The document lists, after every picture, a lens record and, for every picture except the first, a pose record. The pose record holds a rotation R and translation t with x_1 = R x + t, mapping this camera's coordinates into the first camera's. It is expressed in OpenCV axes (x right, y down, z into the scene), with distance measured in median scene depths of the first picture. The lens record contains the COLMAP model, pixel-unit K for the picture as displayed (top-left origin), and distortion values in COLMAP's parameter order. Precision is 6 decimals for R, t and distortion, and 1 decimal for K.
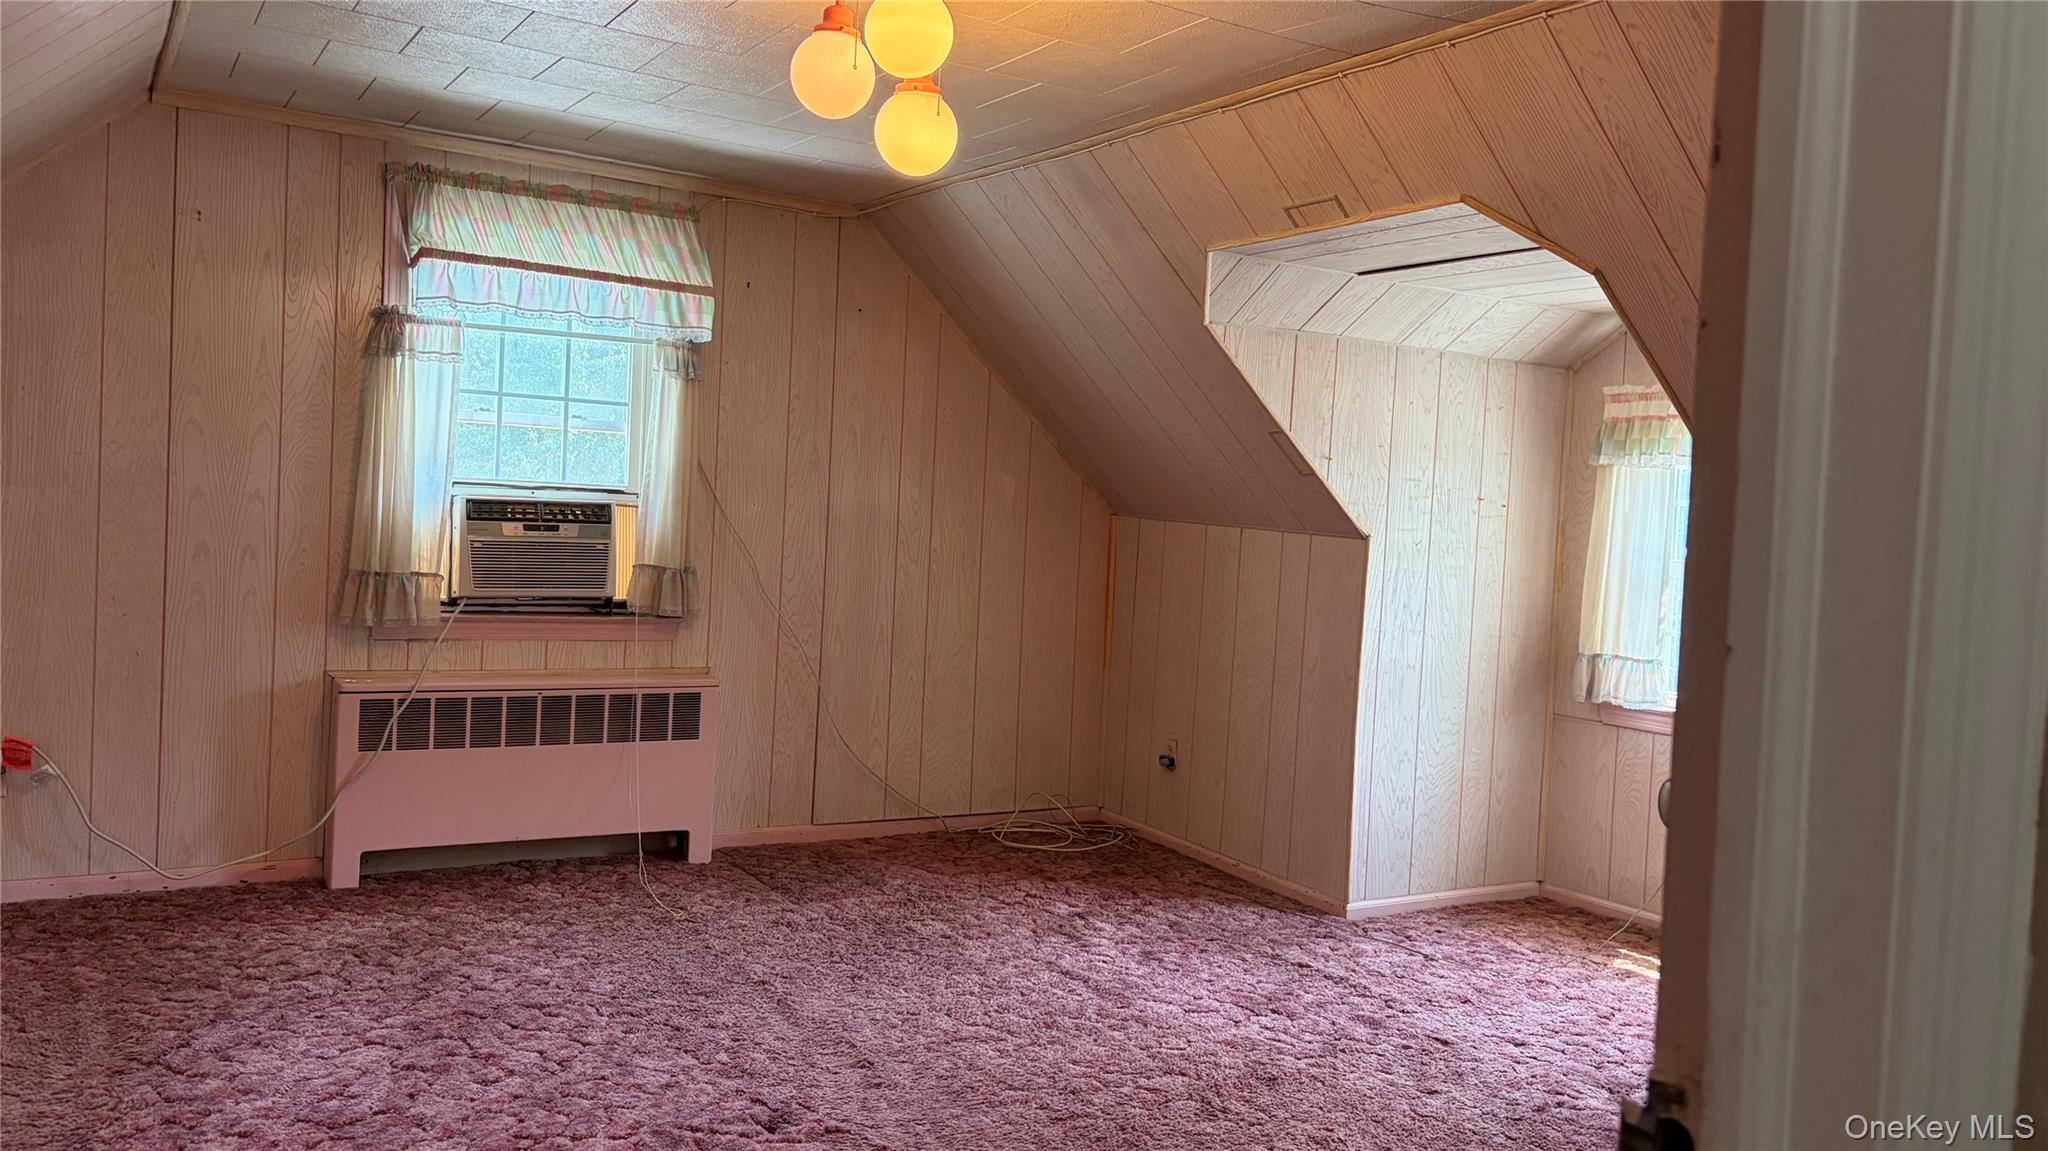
lens RADIAL K [[1515.2, 0, 1024.0], [0, 1515.2, 575.5], [0, 0, 1]] dist [-0.000271, -0.000460]
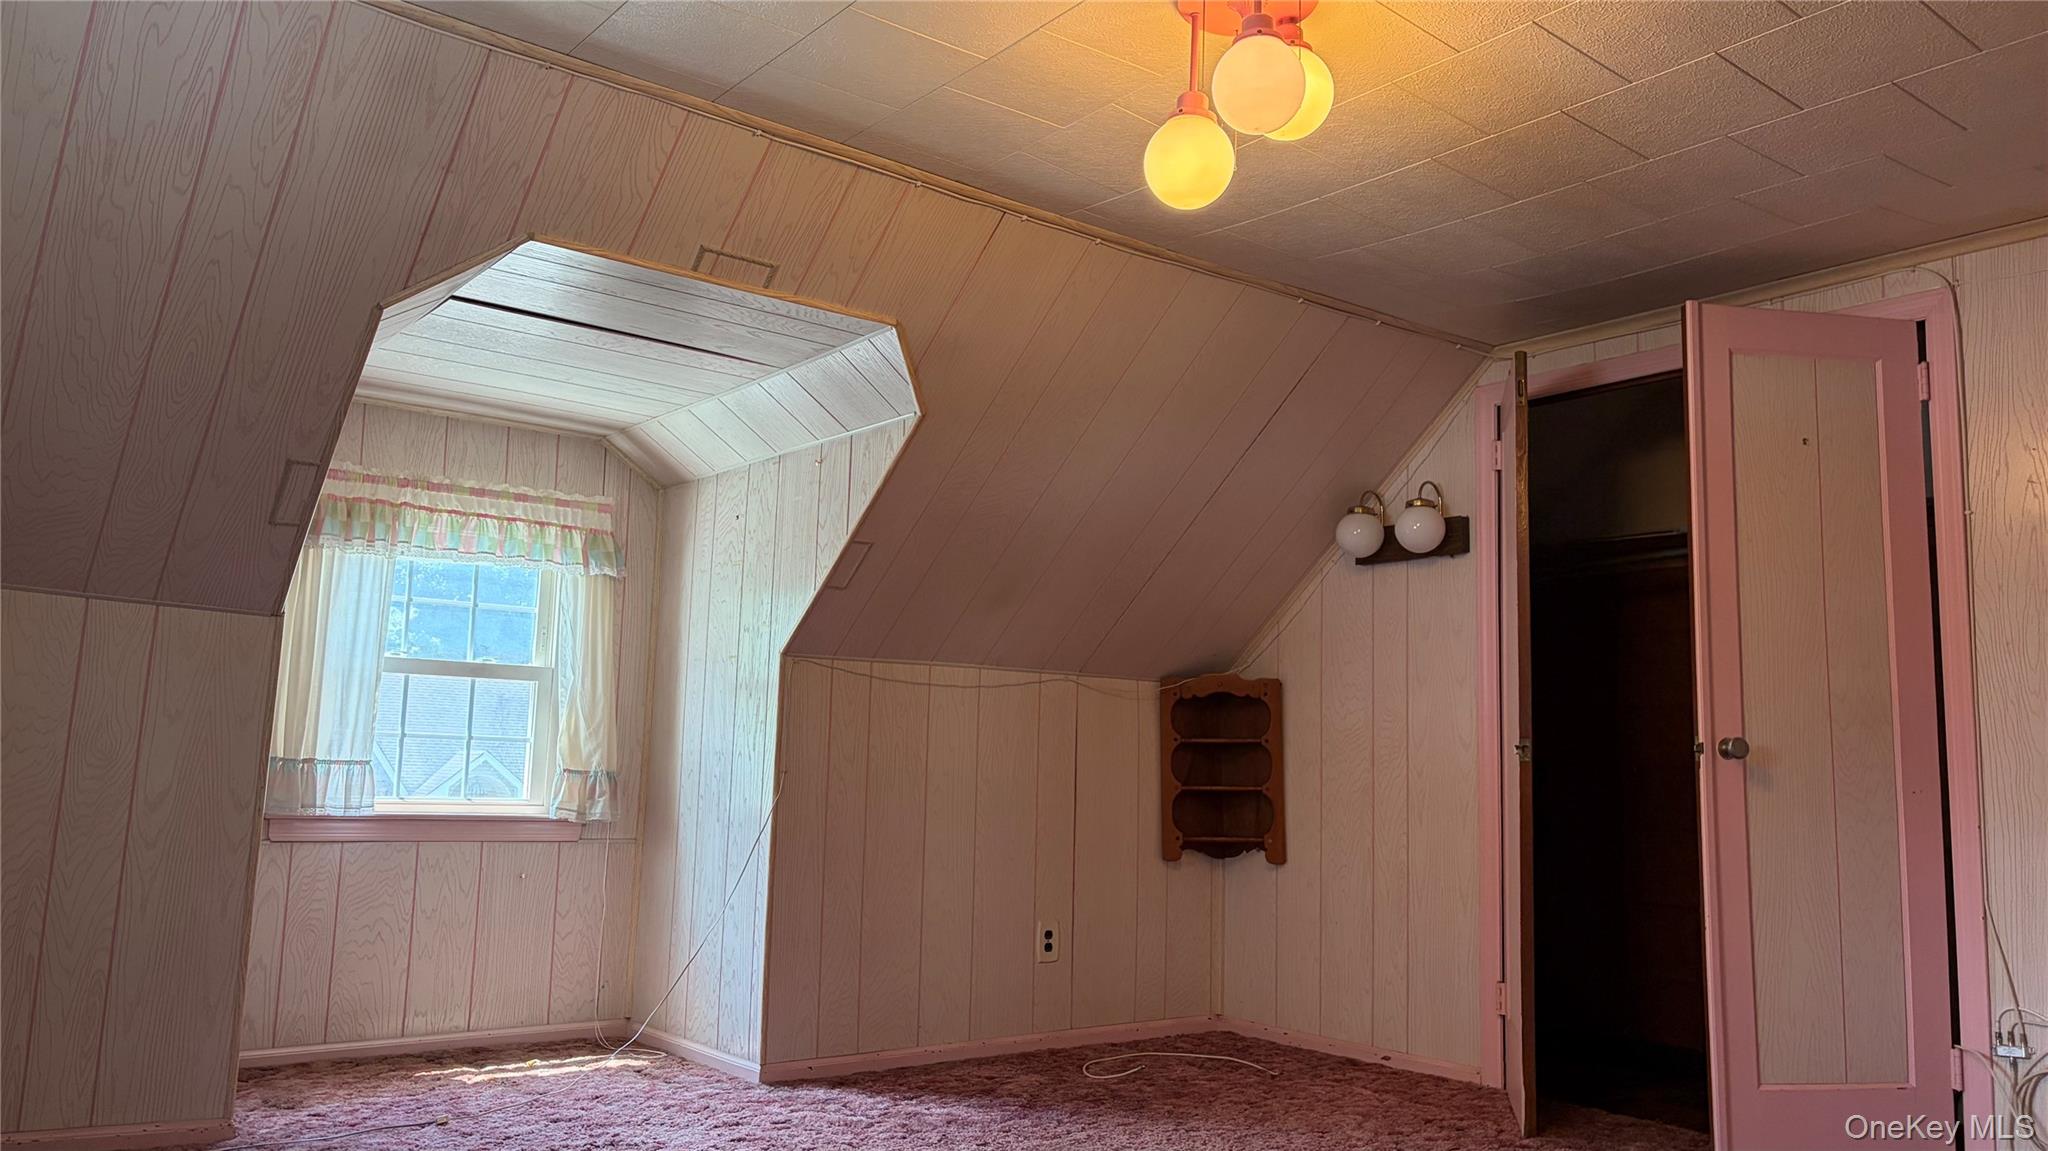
lens RADIAL K [[1515.2, 0, 1024.0], [0, 1515.2, 575.5], [0, 0, 1]] dist [-0.000271, -0.000460]
pose [[-0.118070, 0.071607, 0.990420, -0.723610], [0.011140, 0.997429, -0.070786, 0.016267], [-0.992943, 0.002675, -0.118564, 0.919043]]
